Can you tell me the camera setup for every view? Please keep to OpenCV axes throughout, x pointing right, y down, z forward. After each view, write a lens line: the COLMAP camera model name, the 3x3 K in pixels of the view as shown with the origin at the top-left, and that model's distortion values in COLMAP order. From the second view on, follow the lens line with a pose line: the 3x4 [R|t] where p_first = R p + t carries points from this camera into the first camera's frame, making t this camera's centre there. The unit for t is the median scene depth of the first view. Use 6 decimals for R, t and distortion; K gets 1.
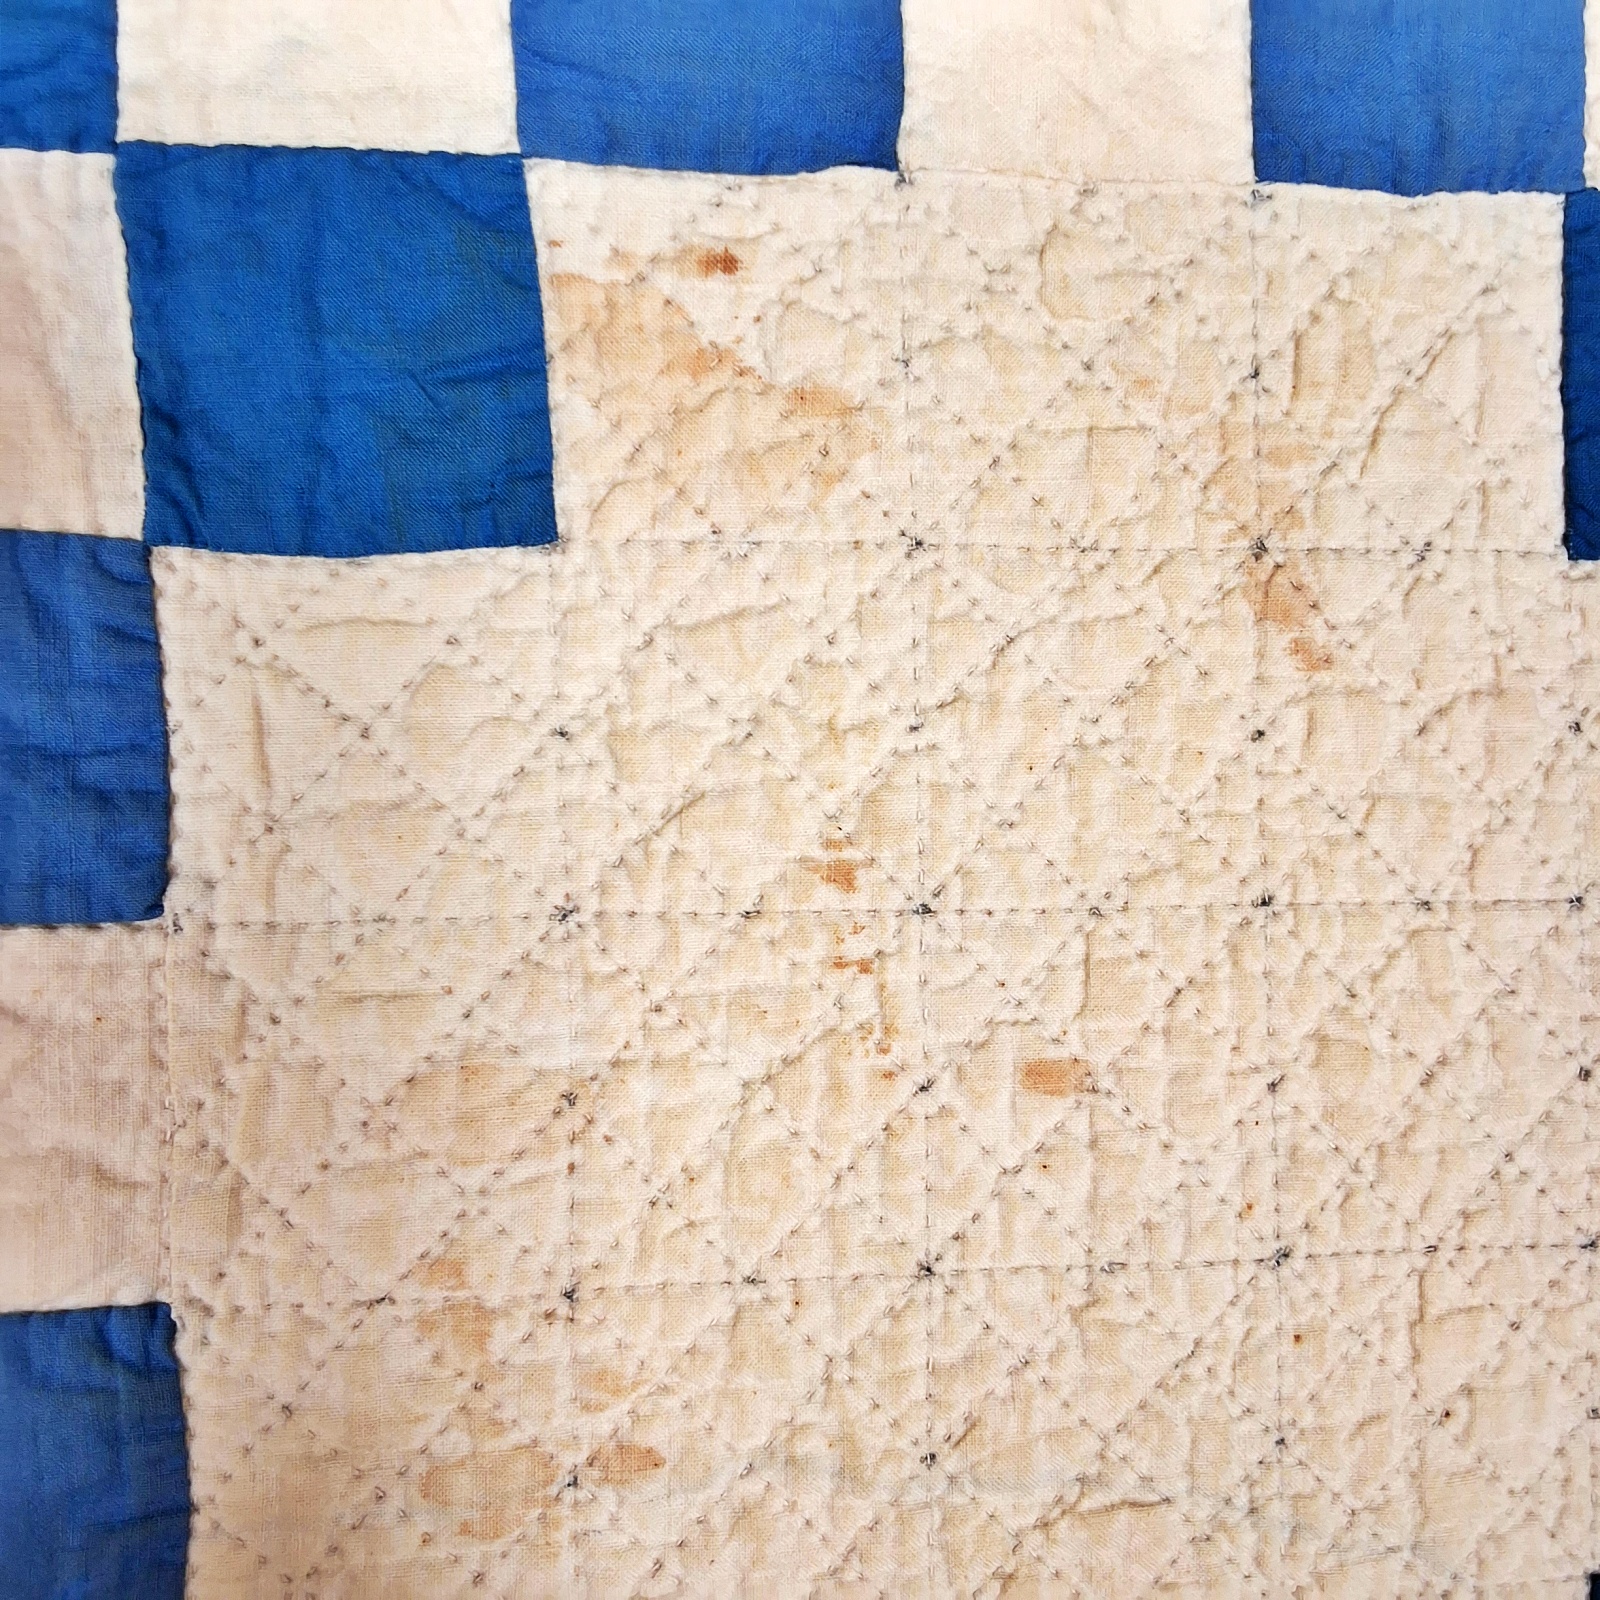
lens RADIAL K [[1739.3, 0, 800.0], [0, 1739.3, 800.0], [0, 0, 1]] dist [0.143933, -0.274543]
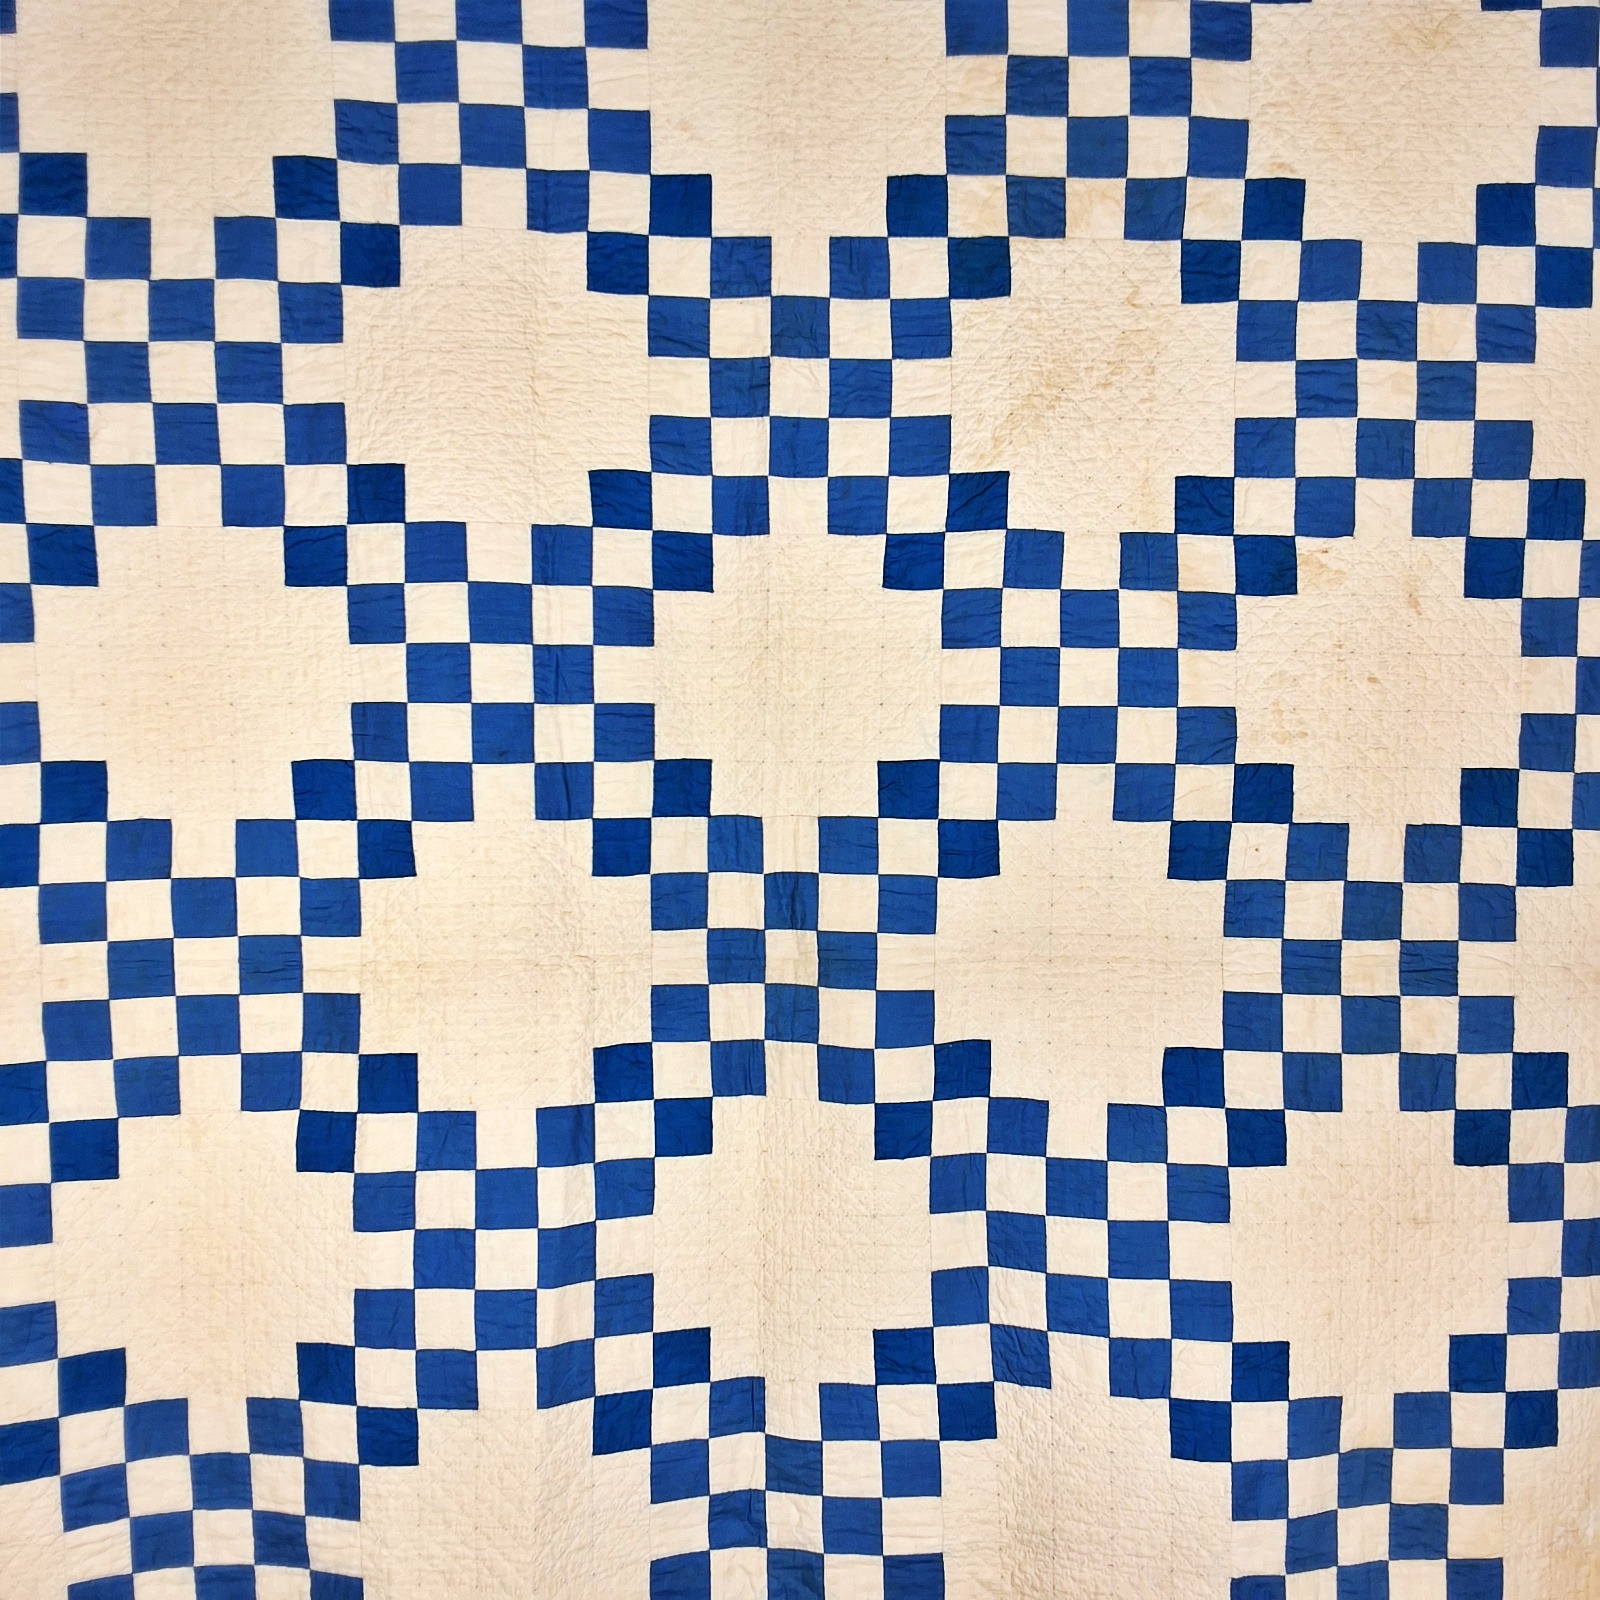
lens RADIAL K [[1739.3, 0, 800.0], [0, 1739.3, 800.0], [0, 0, 1]] dist [0.143933, -0.274543]
pose [[0.991482, 0.028599, -0.127064, -1.126428], [-0.022432, 0.998512, 0.049704, 0.336722], [0.128297, -0.046431, 0.990648, -5.800668]]
